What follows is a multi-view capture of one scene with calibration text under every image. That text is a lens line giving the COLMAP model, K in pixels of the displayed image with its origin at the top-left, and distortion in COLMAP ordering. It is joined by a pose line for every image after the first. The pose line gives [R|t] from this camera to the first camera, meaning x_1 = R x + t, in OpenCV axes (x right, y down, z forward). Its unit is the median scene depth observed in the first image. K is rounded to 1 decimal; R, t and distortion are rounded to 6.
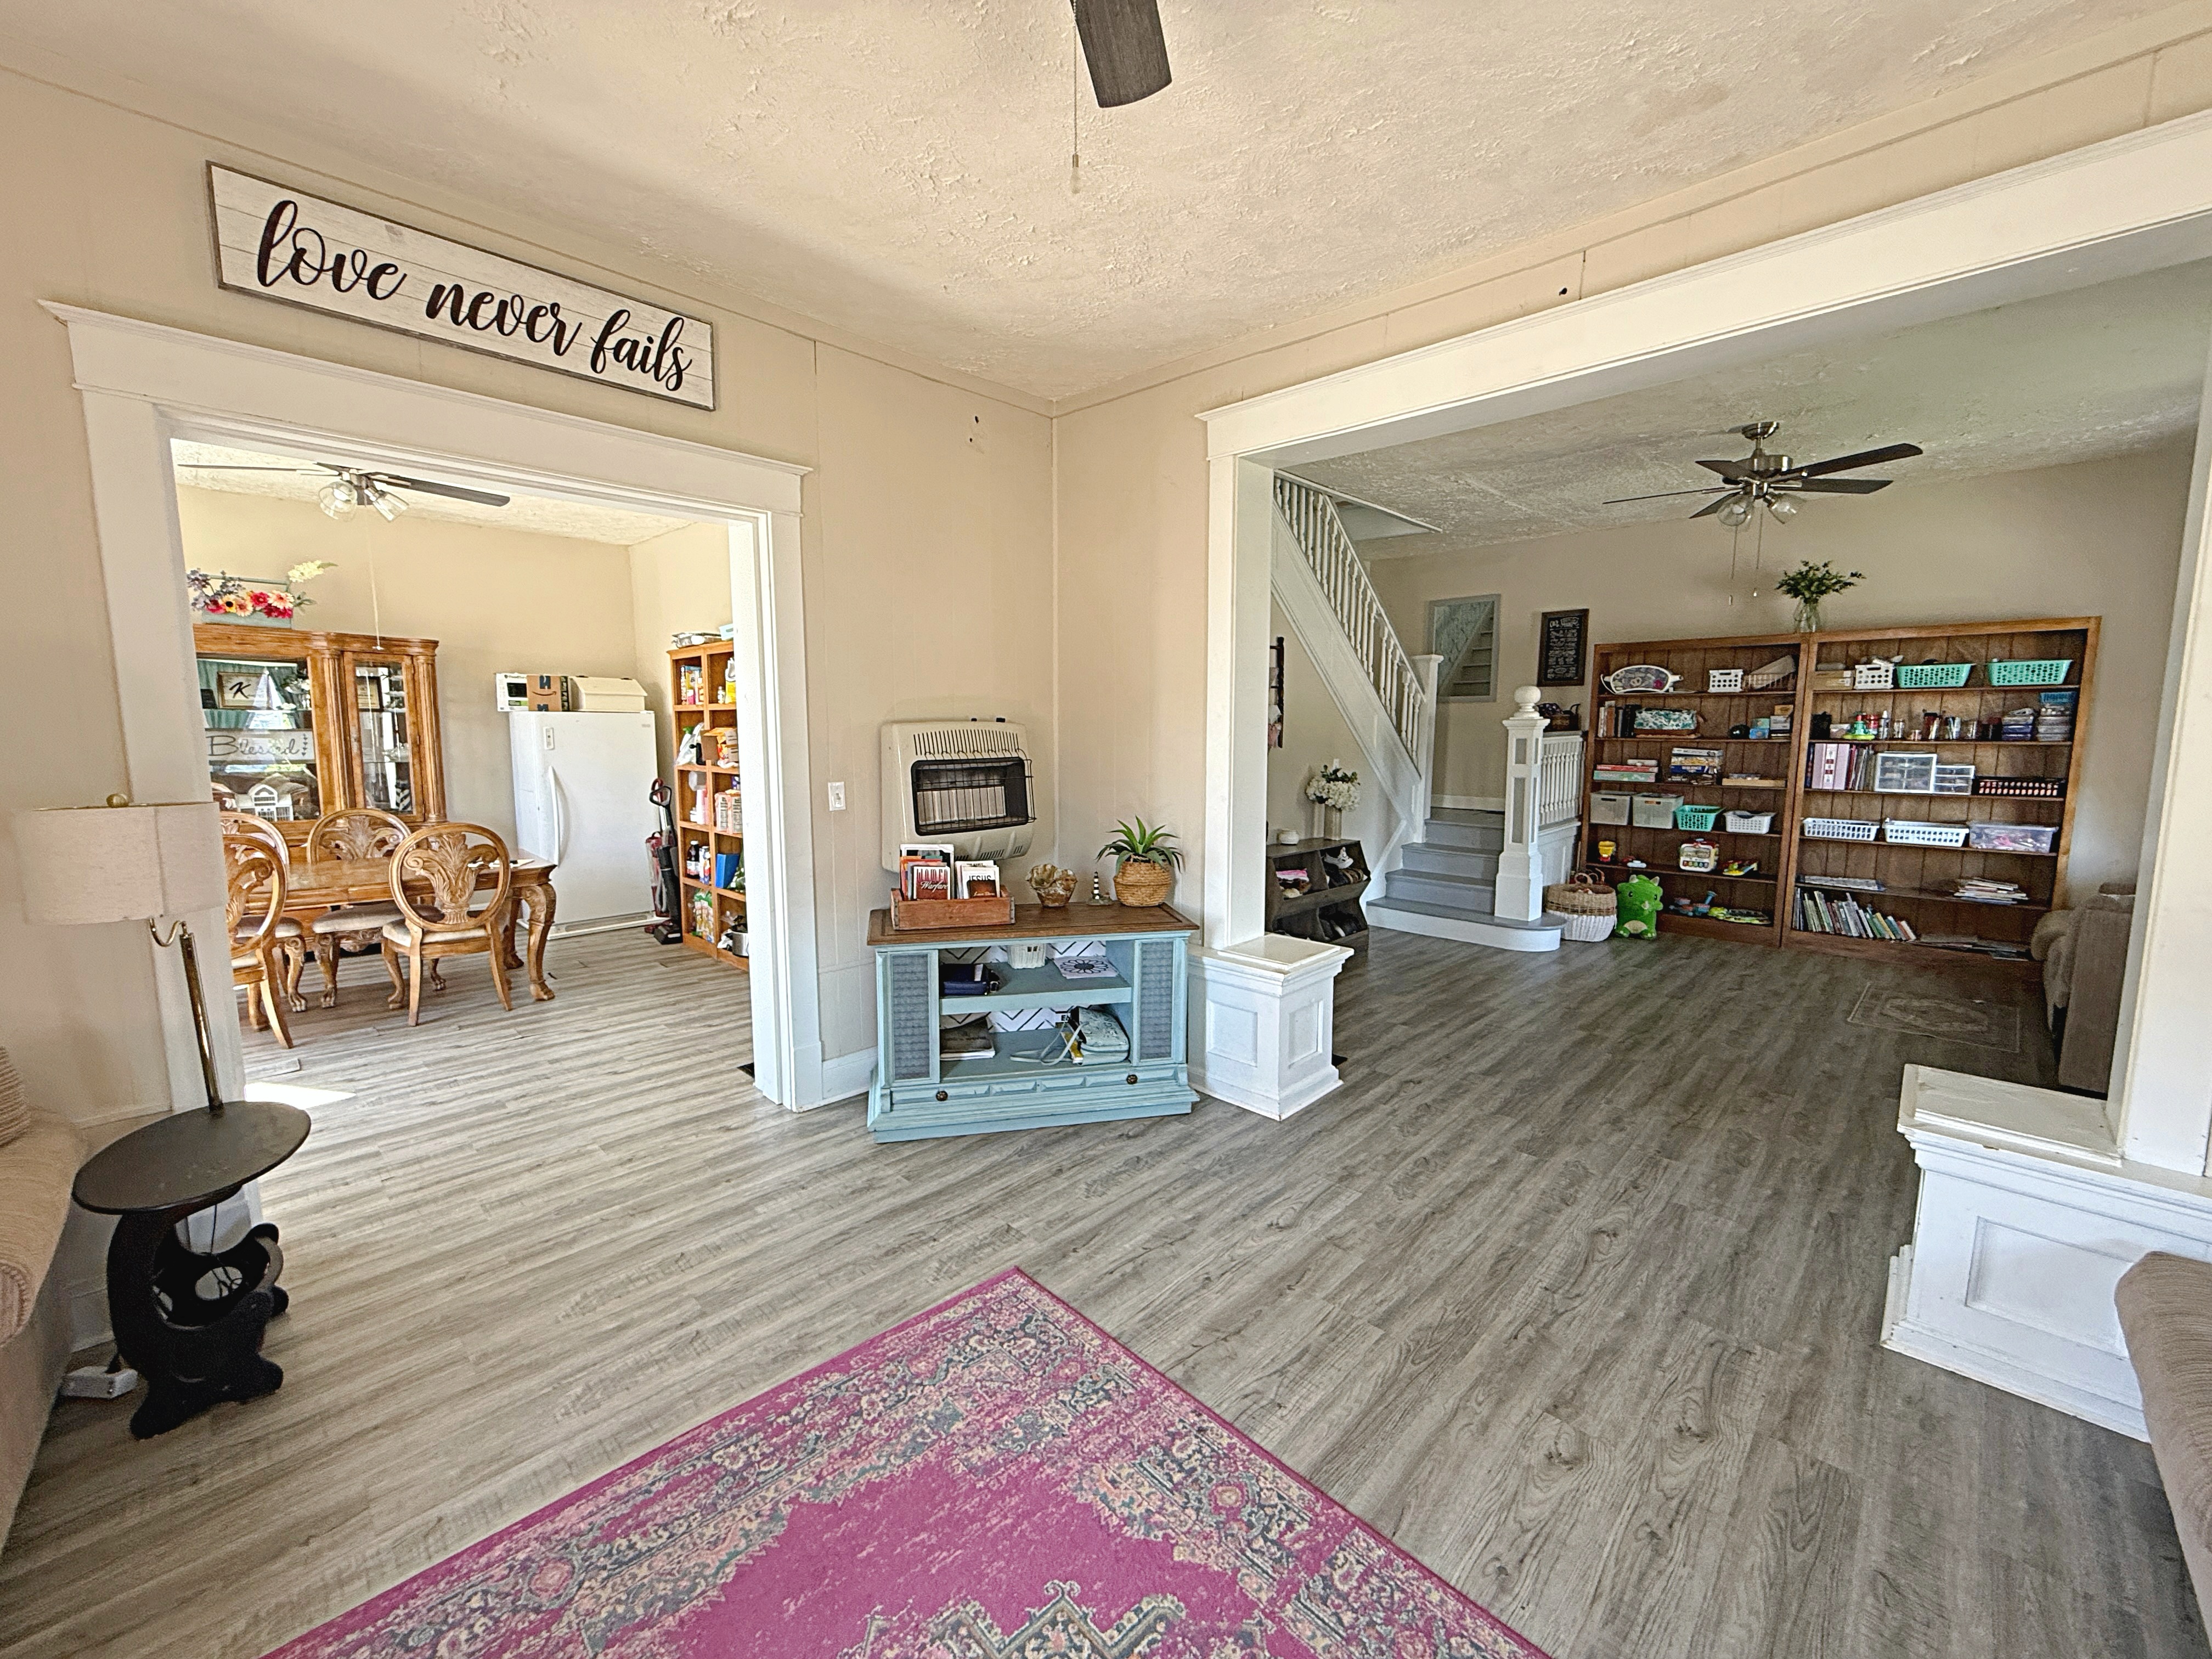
lens RADIAL K [[908.1, 0, 1093.8], [0, 908.1, 836.2], [0, 0, 1]] dist [-0.002016, 0.000488]
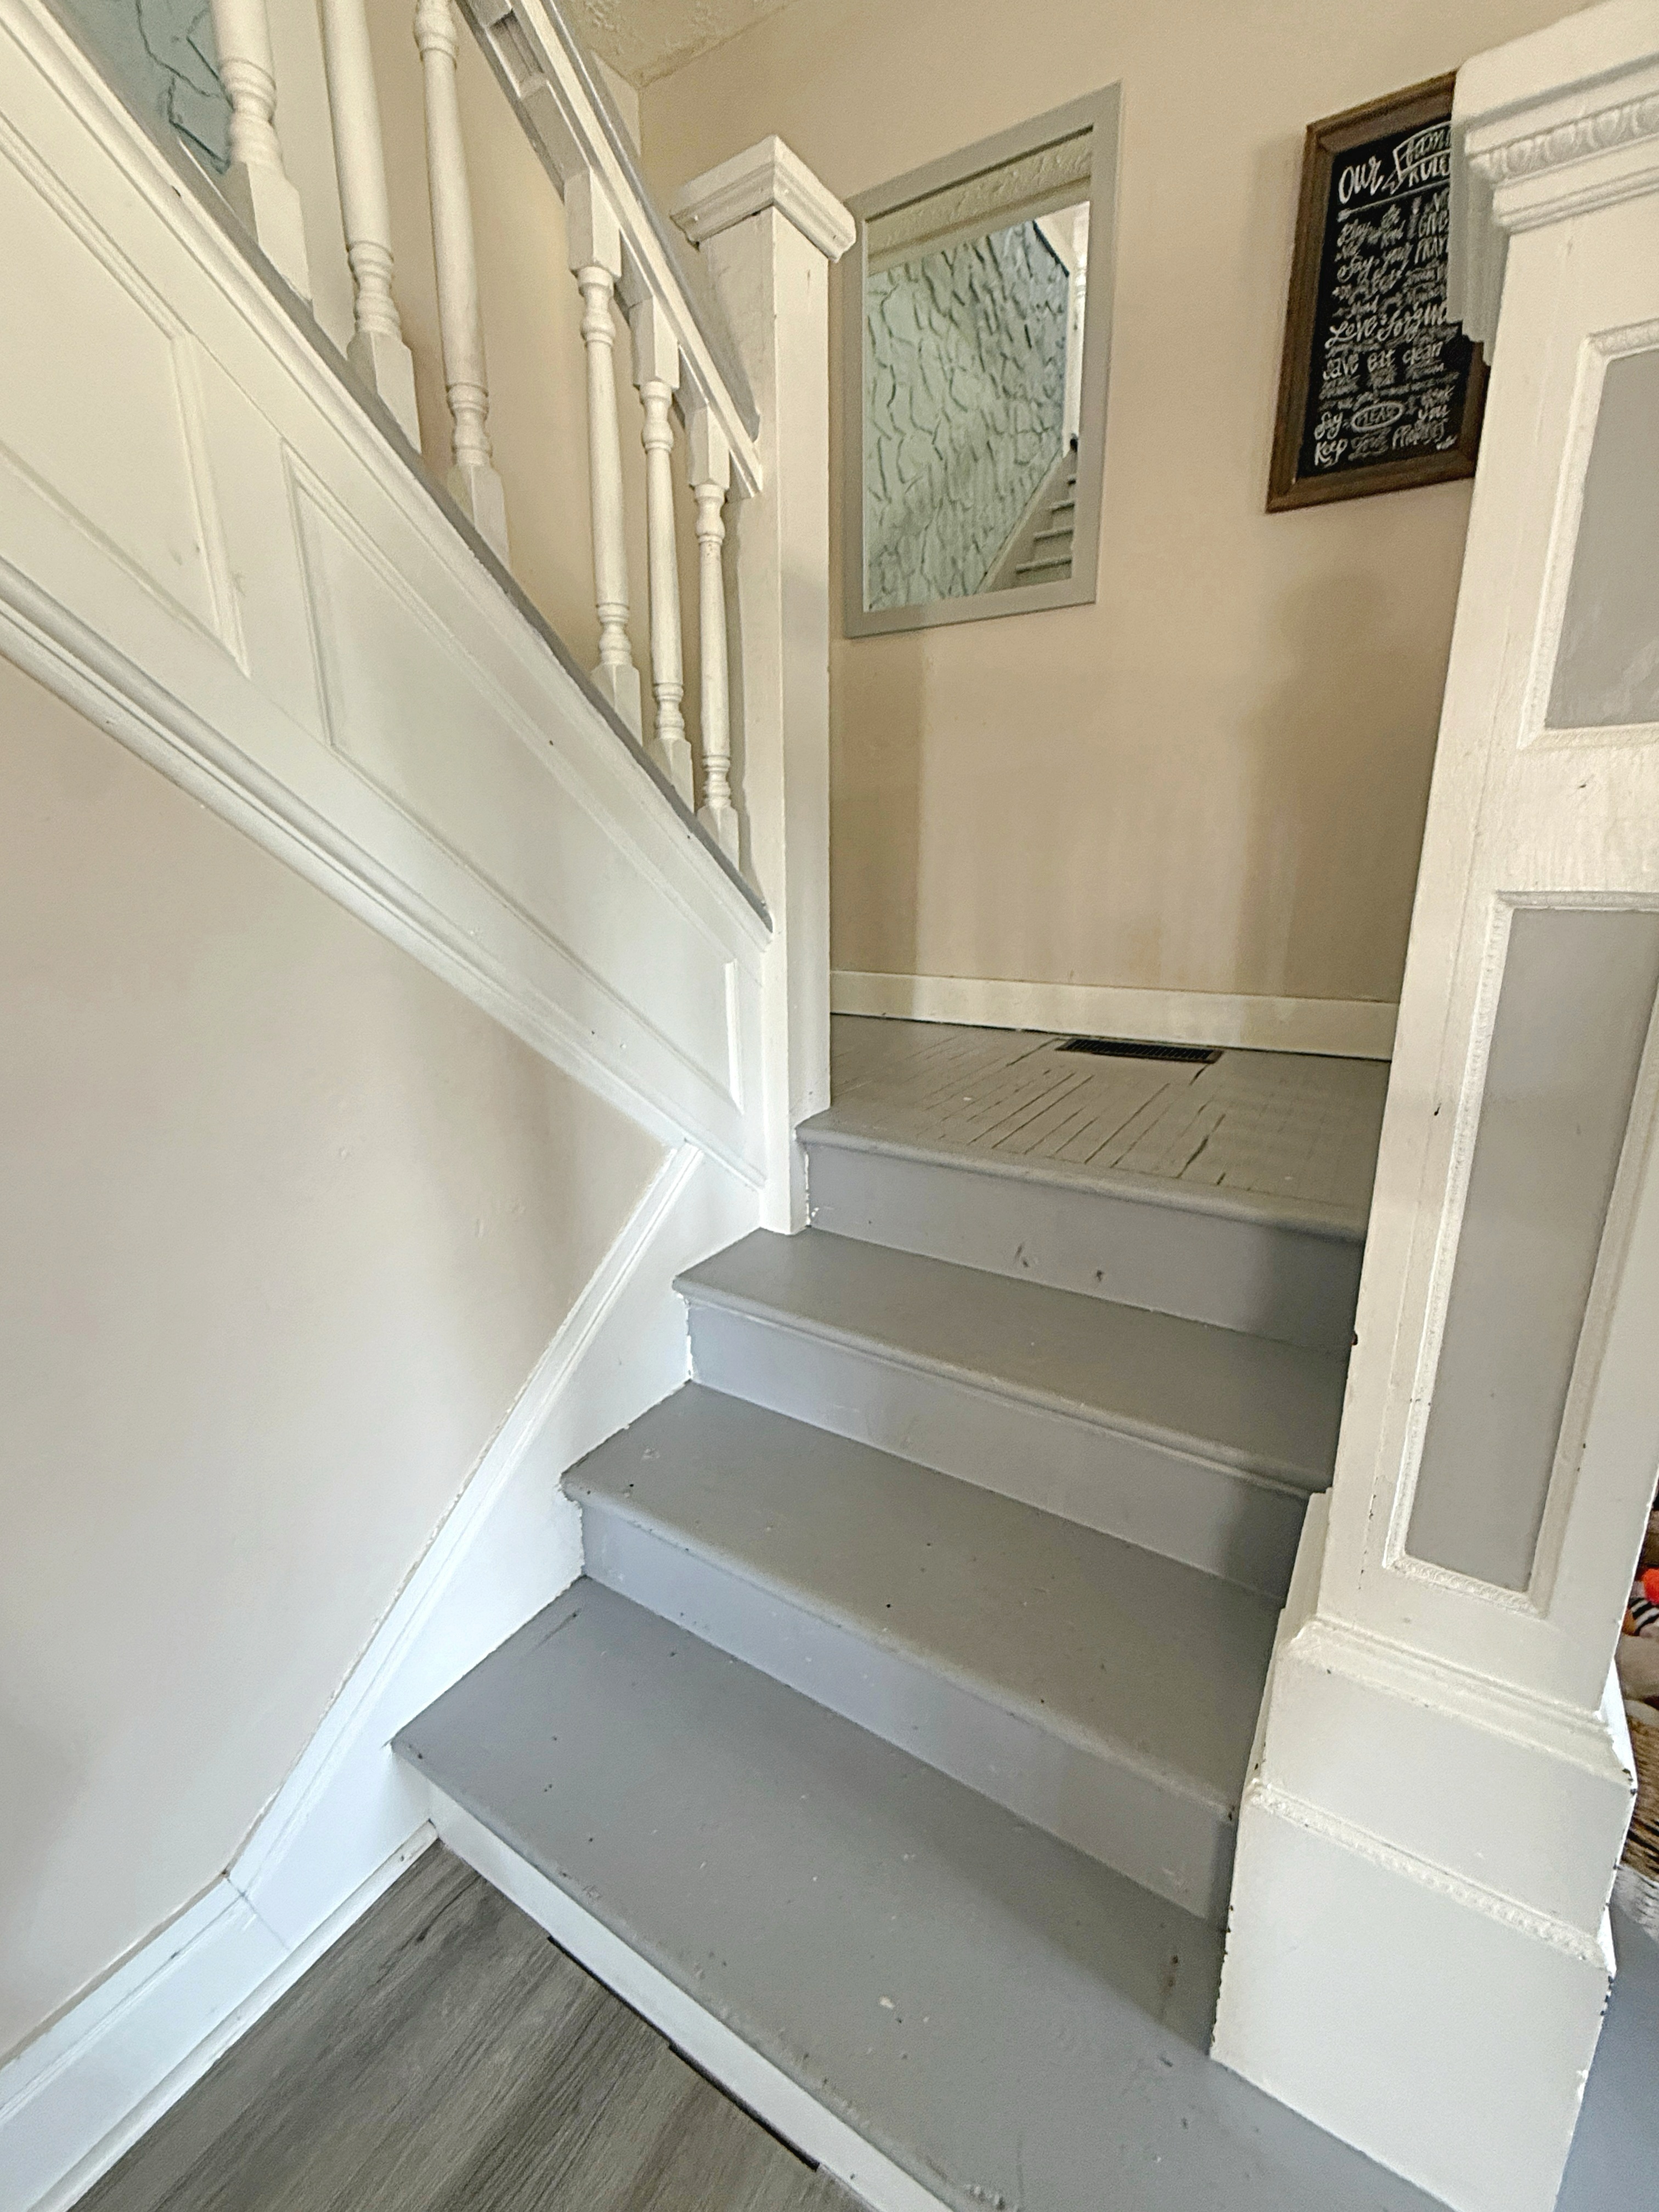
lens RADIAL K [[908.1, 0, 830.8], [0, 908.1, 1092.3], [0, 0, 1]] dist [-0.002016, 0.000488]
pose [[0.977311, -0.059817, 0.203186, 0.403157], [0.034075, 0.991201, 0.127907, -0.062734], [-0.209050, -0.118081, 0.970750, 0.974317]]
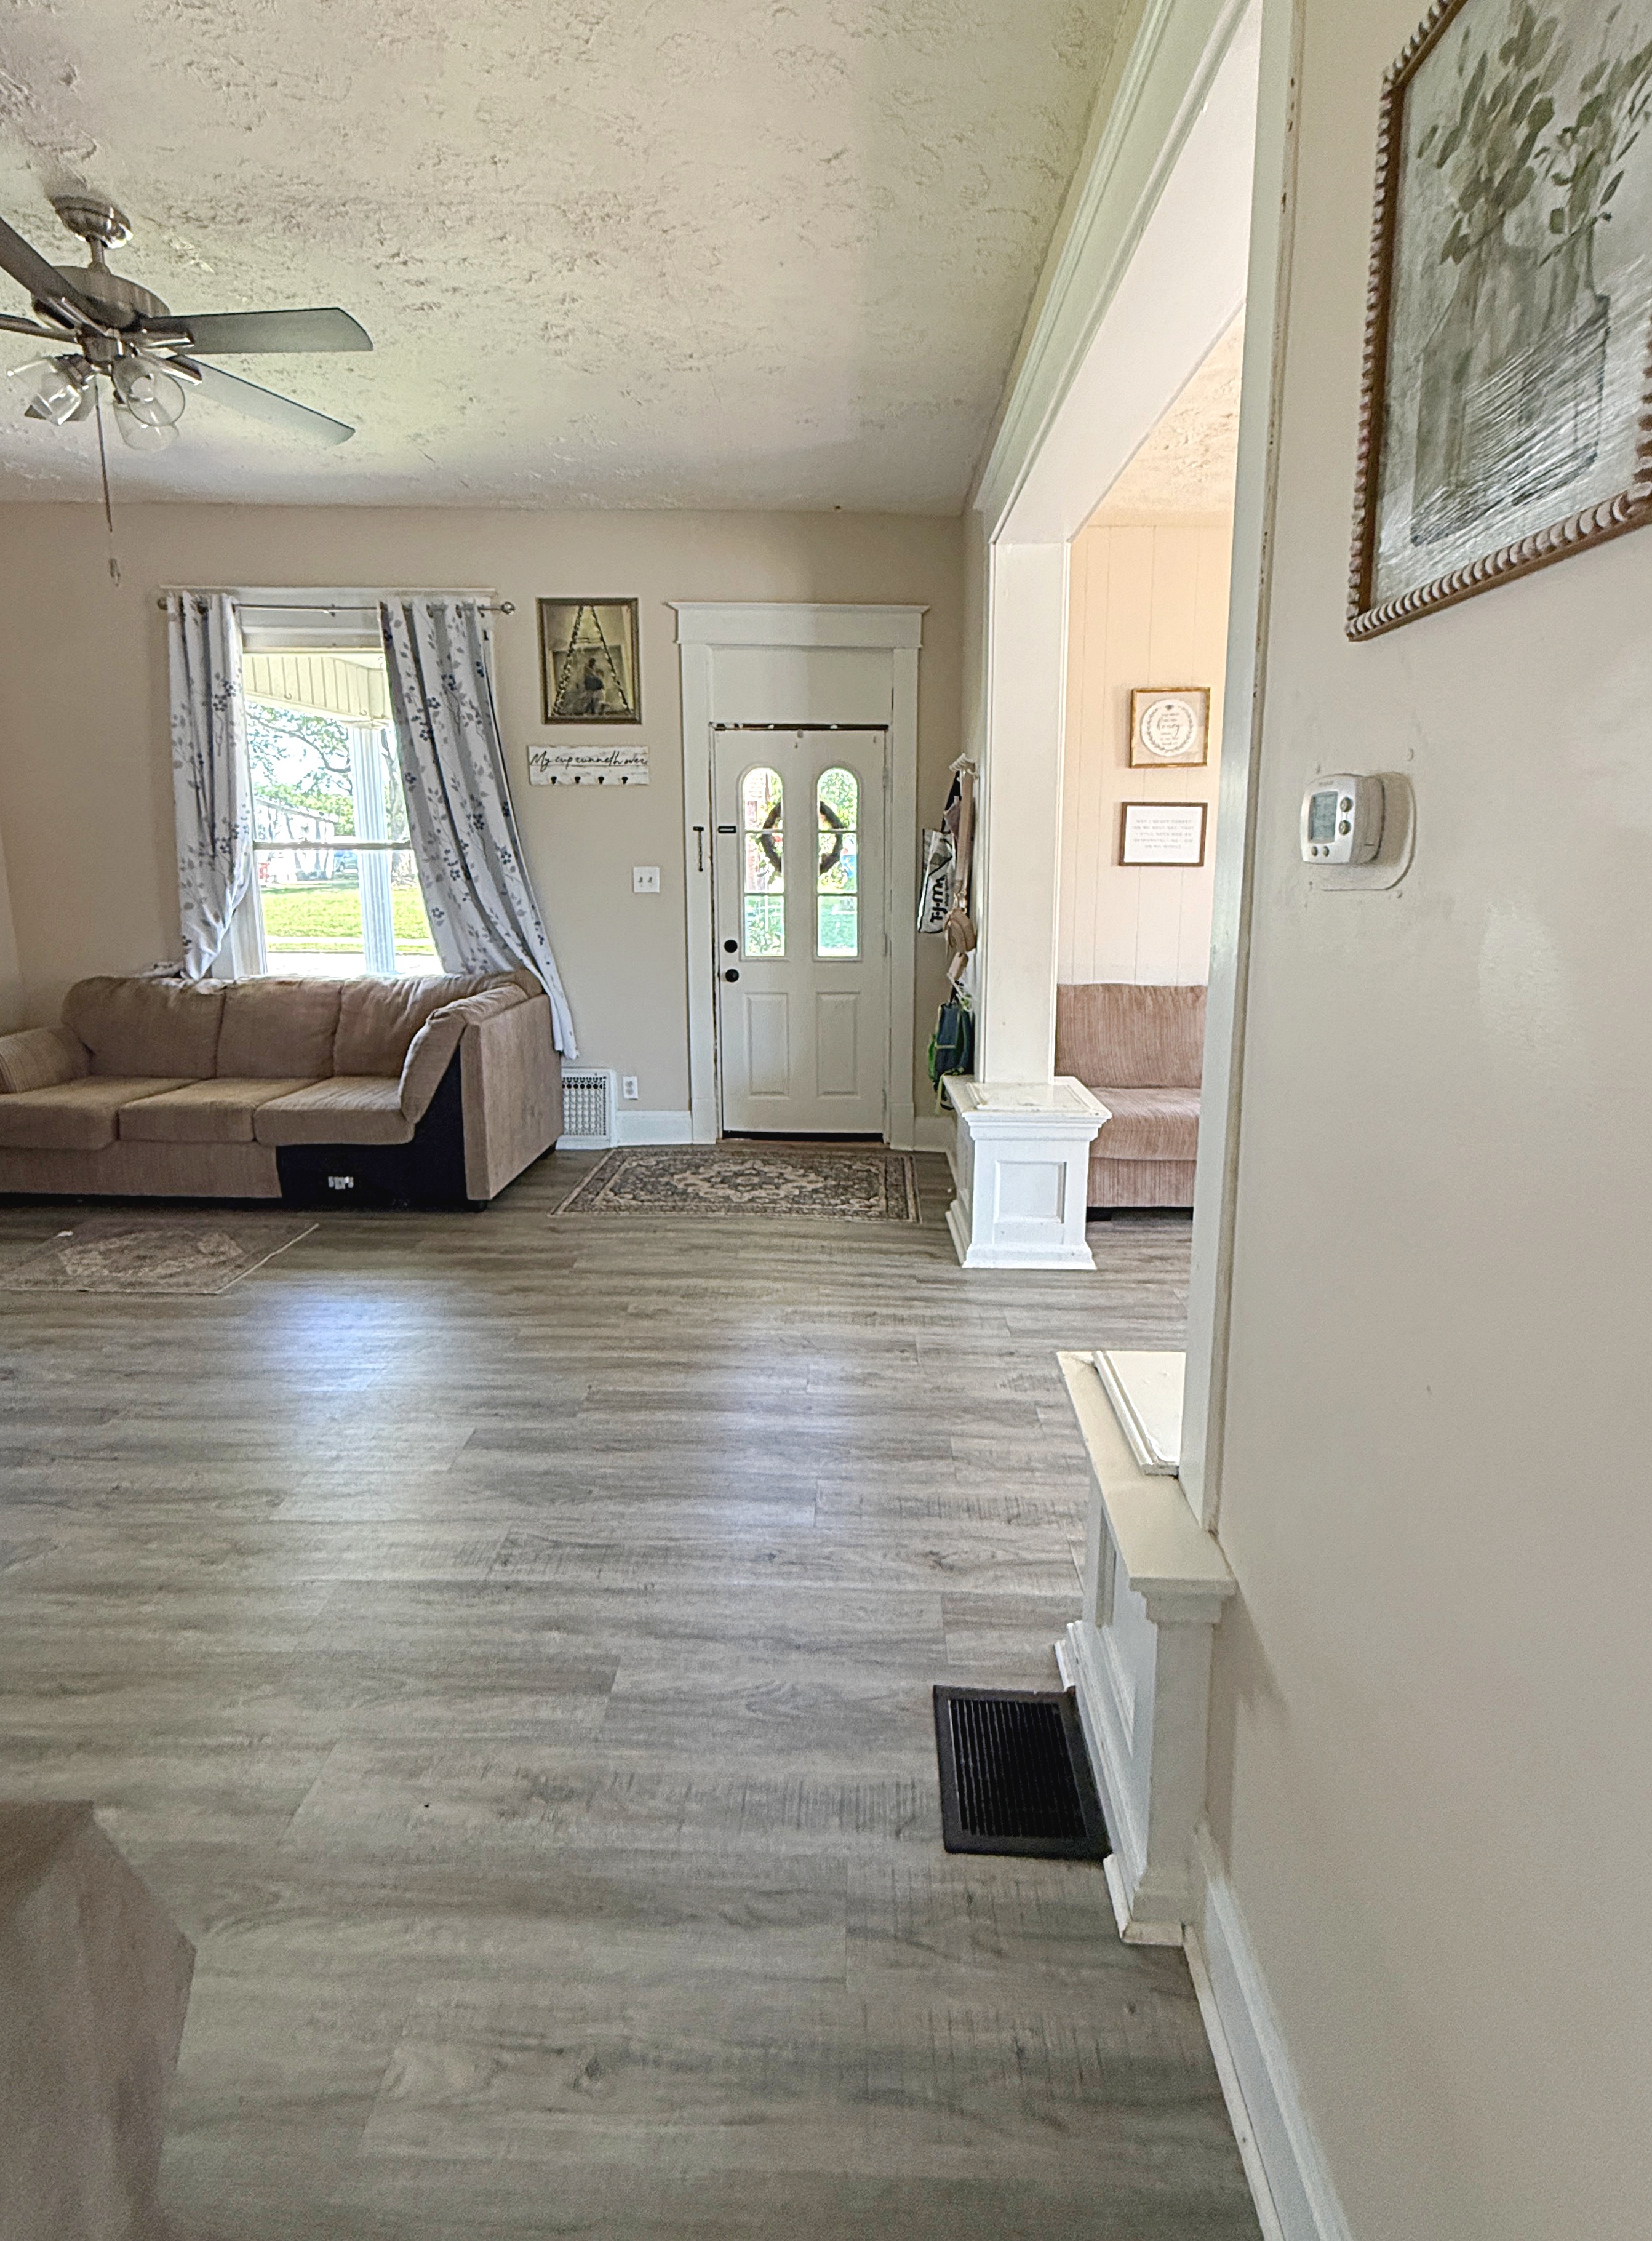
lens RADIAL K [[1009.5, 0, 852.7], [0, 1009.5, 994.7], [0, 0, 1]] dist [-0.001047, -0.000071]
pose [[-0.698185, -0.110273, 0.707373, 0.020125], [0.085859, 0.968037, 0.235652, -0.107607], [-0.710750, 0.225263, -0.666402, 0.884899]]
